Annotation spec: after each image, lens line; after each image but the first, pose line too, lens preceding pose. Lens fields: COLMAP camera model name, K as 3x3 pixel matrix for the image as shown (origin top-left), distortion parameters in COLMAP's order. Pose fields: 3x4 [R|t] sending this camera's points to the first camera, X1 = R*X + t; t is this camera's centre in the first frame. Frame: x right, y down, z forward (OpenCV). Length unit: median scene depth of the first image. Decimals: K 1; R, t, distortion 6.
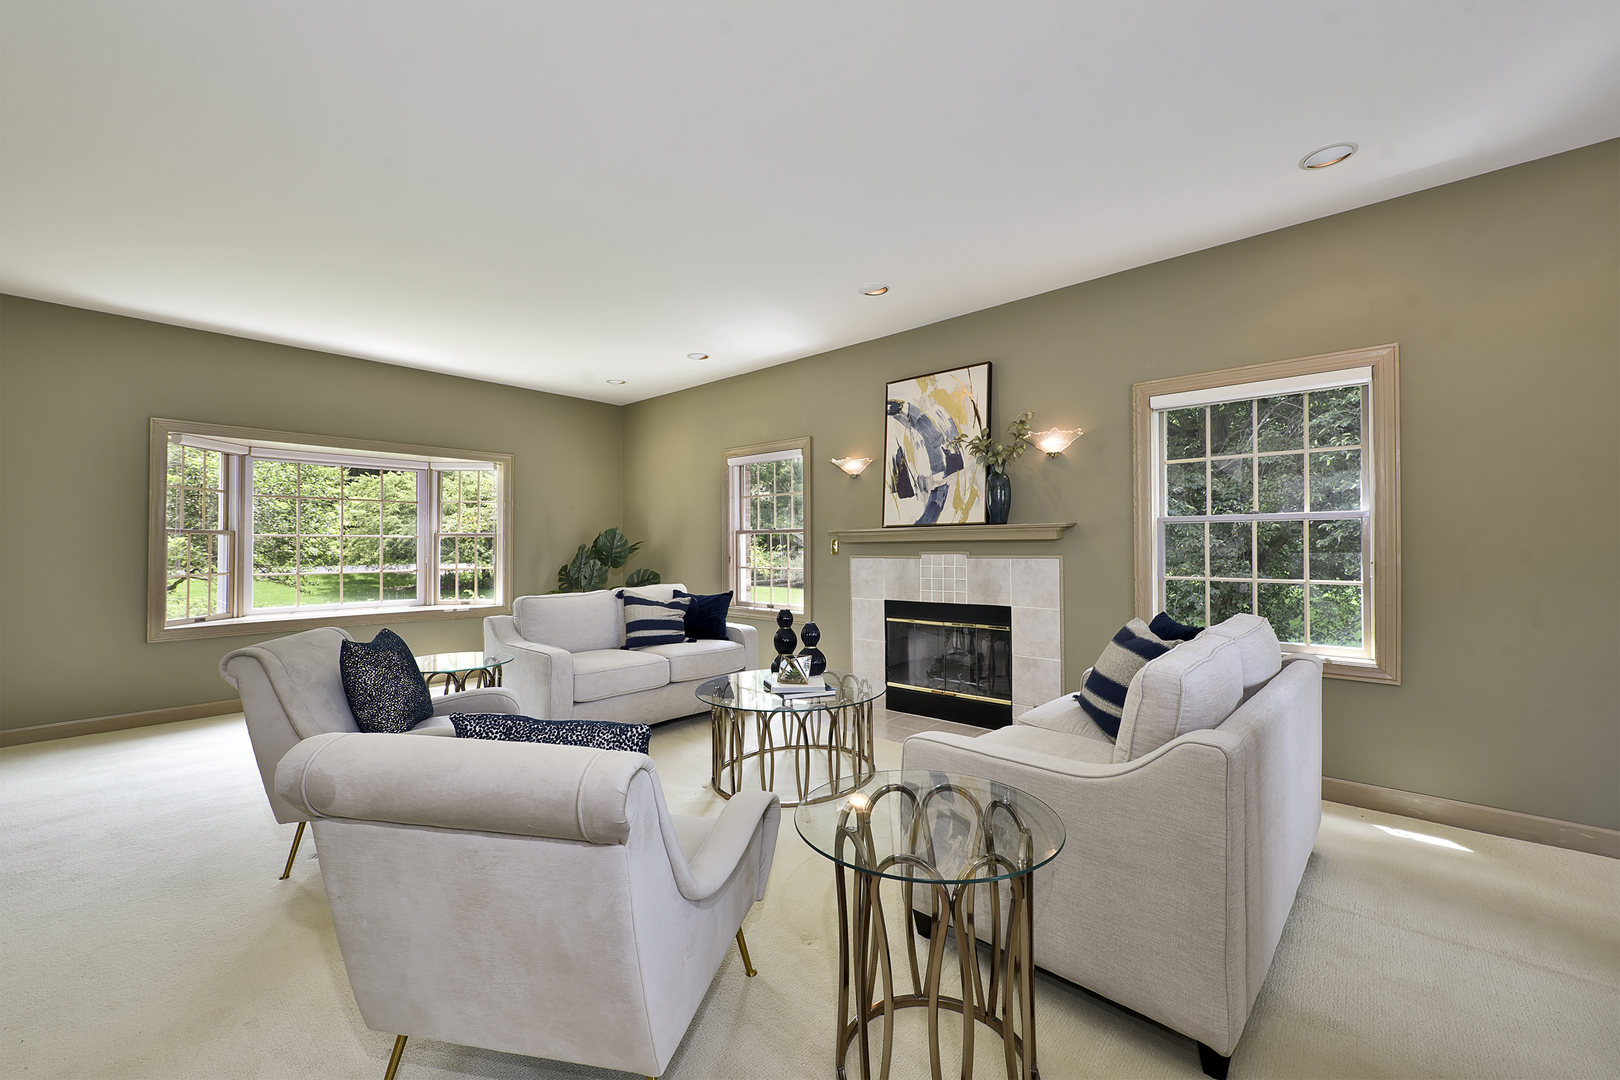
lens RADIAL K [[651.0, 0, 810.0], [0, 651.0, 540.0], [0, 0, 1]] dist [-0.000449, -0.000217]
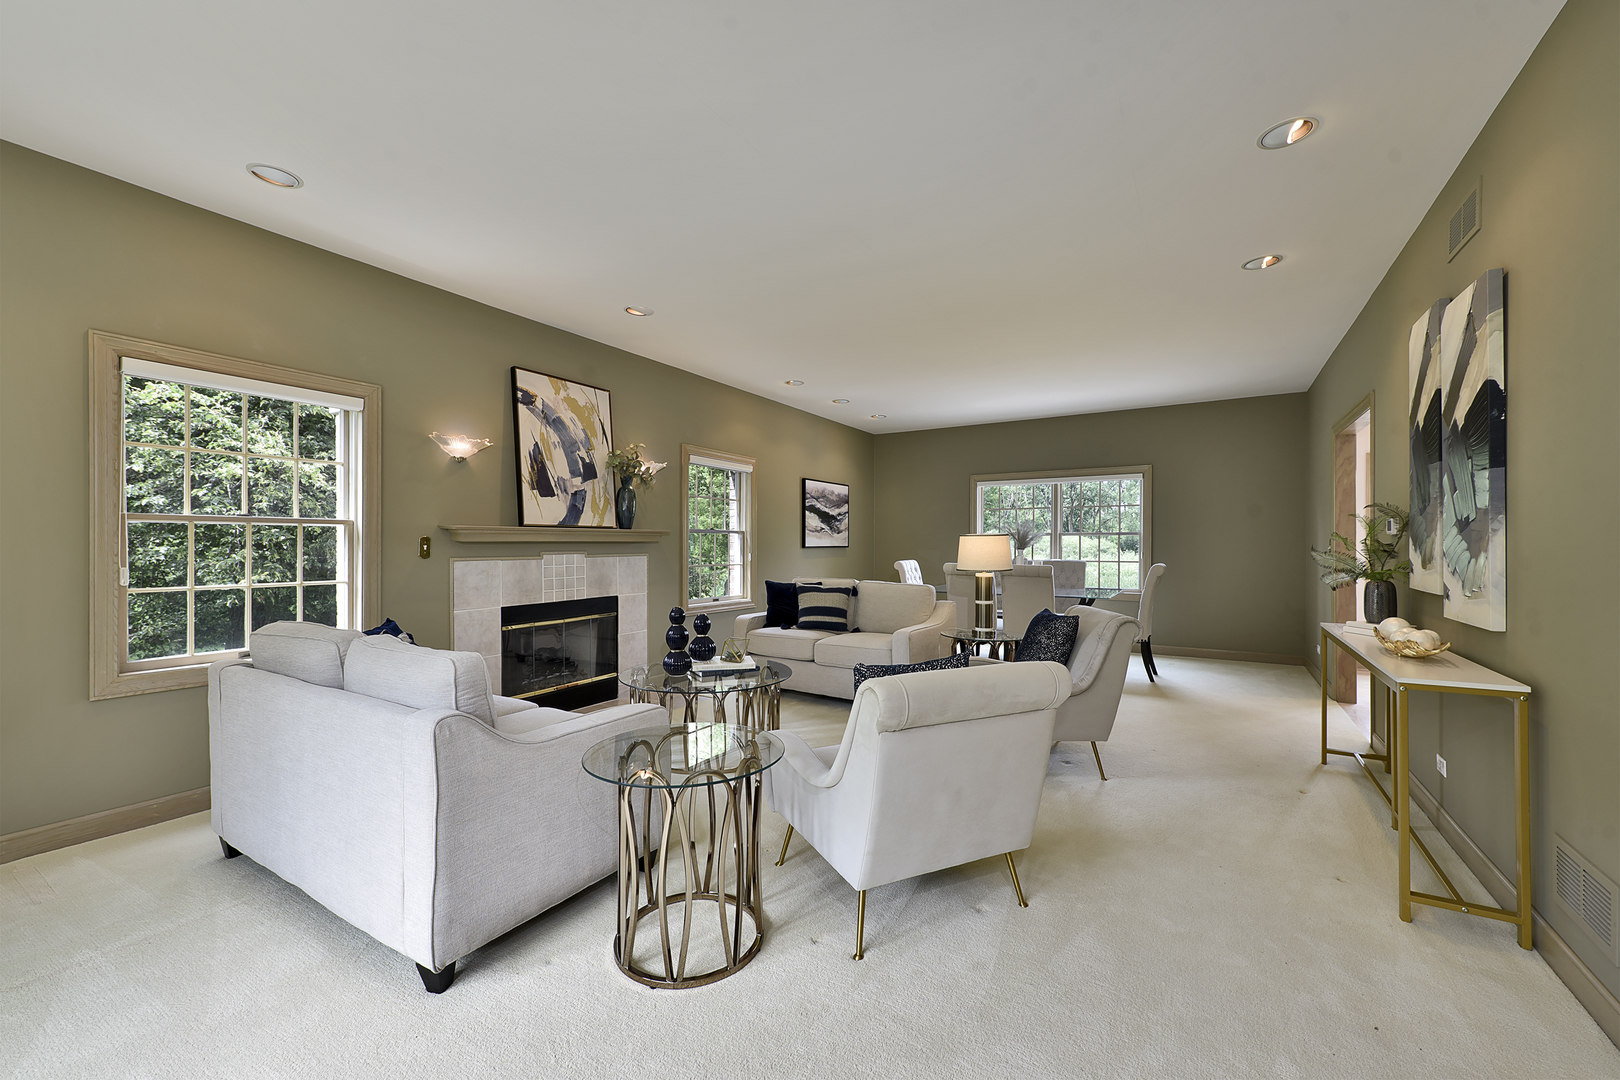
lens RADIAL K [[651.0, 0, 810.0], [0, 651.0, 540.0], [0, 0, 1]] dist [-0.000449, -0.000217]
pose [[-0.194297, 0.006882, 0.980919, -0.917745], [-0.015471, 0.999830, -0.010080, 0.003385], [-0.980821, -0.017135, -0.194158, 0.832587]]
